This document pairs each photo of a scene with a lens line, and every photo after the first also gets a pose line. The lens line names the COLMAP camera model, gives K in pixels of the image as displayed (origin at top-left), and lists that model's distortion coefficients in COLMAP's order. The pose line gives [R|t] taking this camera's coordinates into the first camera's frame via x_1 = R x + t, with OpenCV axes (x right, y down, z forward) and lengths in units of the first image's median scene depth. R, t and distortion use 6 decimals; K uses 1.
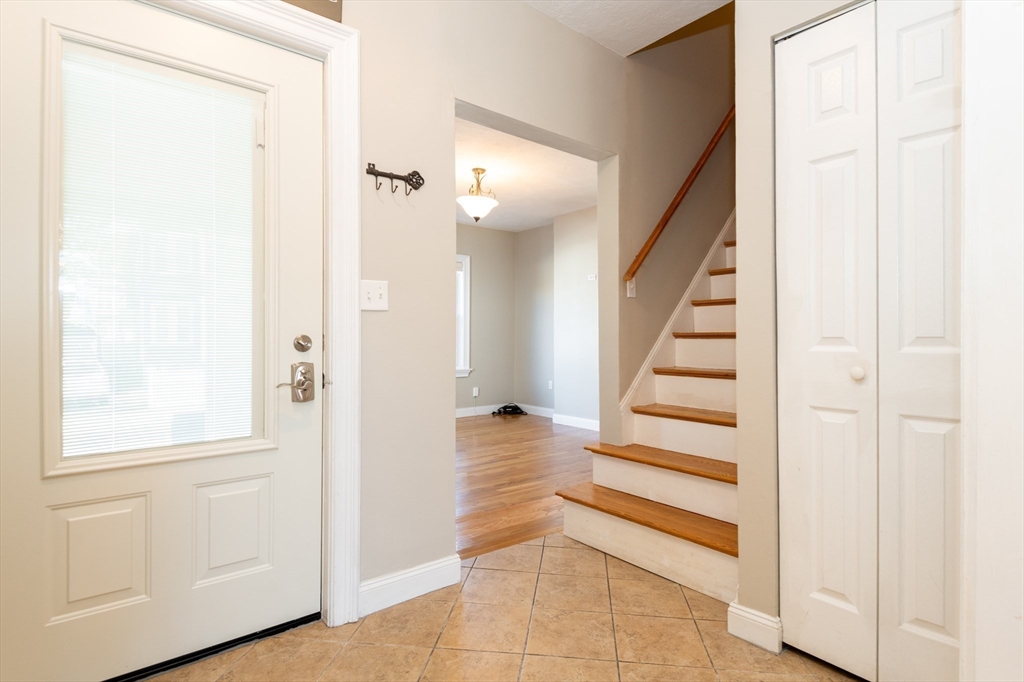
lens RADIAL K [[515.0, 0, 512.0], [0, 515.0, 341.0], [0, 0, 1]] dist [0.034477, -0.020473]
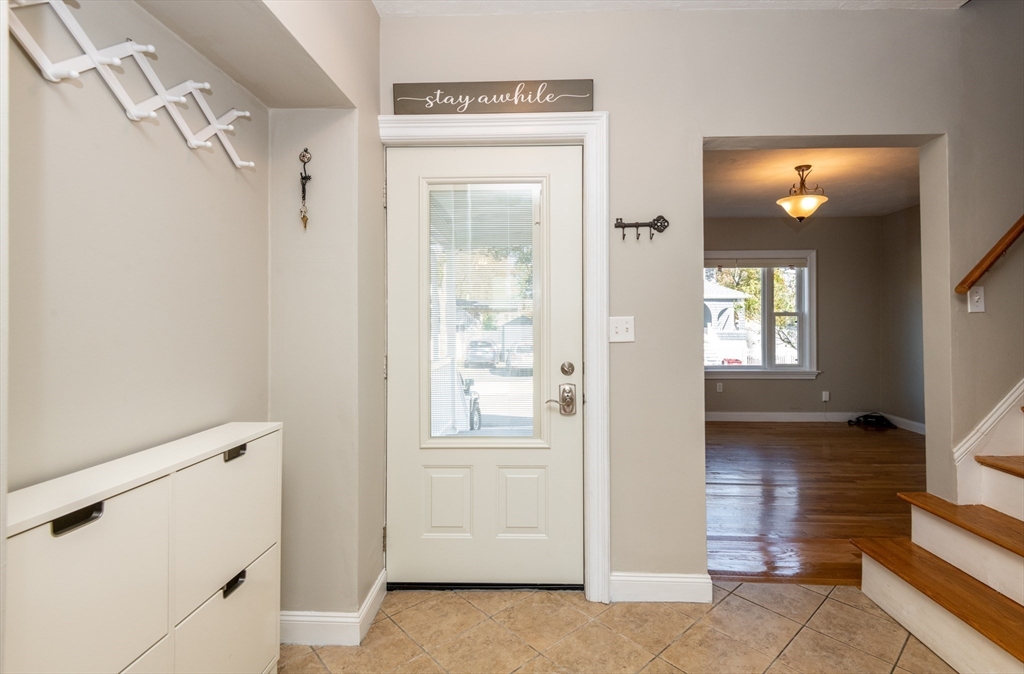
lens RADIAL K [[469.1, 0, 533.8], [0, 469.1, 322.7], [0, 0, 1]] dist [0.029449, -0.014621]
pose [[0.768583, -0.006687, -0.639715, 0.237560], [0.001069, 0.999957, -0.009168, -0.084810], [0.639749, 0.006363, 0.768557, 0.046126]]
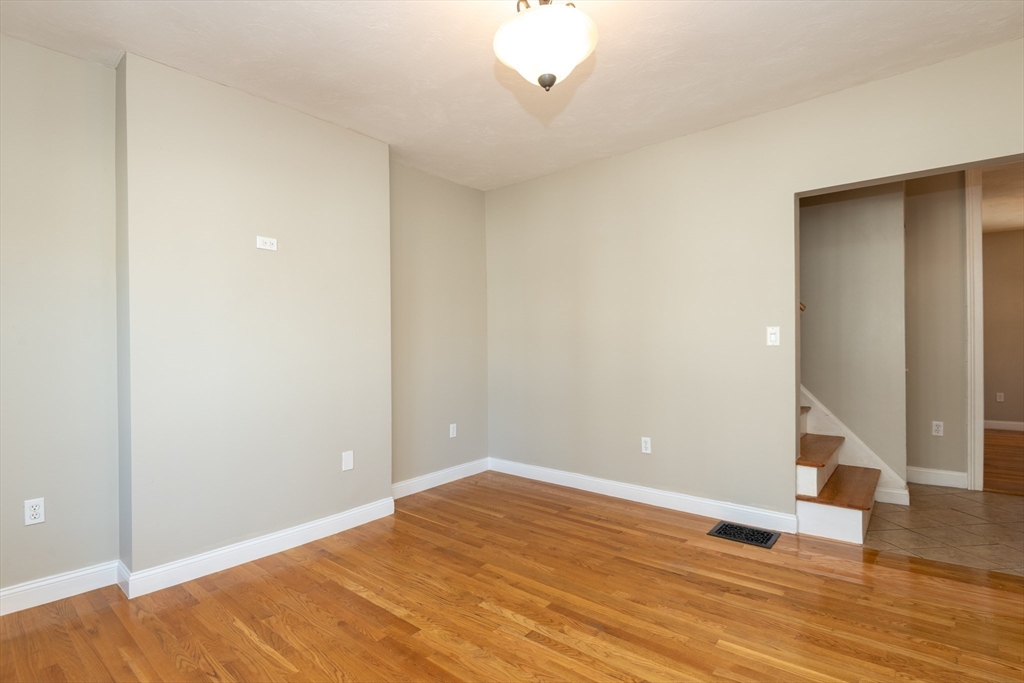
lens RADIAL K [[465.6, 0, 519.0], [0, 465.6, 345.5], [0, 0, 1]] dist [0.000953, -0.000220]
pose [[-0.170284, -0.001100, 0.985394, -0.920707], [0.020002, 0.999789, 0.004573, -0.063594], [-0.985192, 0.020489, -0.170227, 2.360352]]
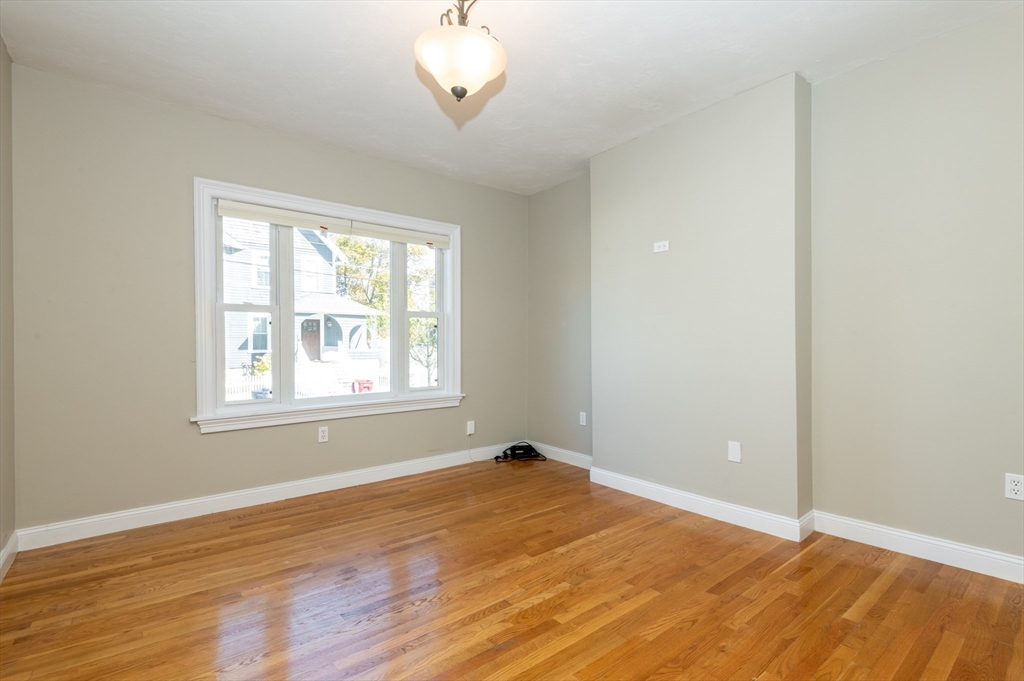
lens RADIAL K [[465.6, 0, 519.0], [0, 465.6, 344.5], [0, 0, 1]] dist [0.000953, -0.000220]
pose [[0.999857, -0.006070, 0.015761, -0.052113], [0.006189, 0.999953, -0.007482, -0.018402], [-0.015715, 0.007578, 0.999848, 1.285393]]
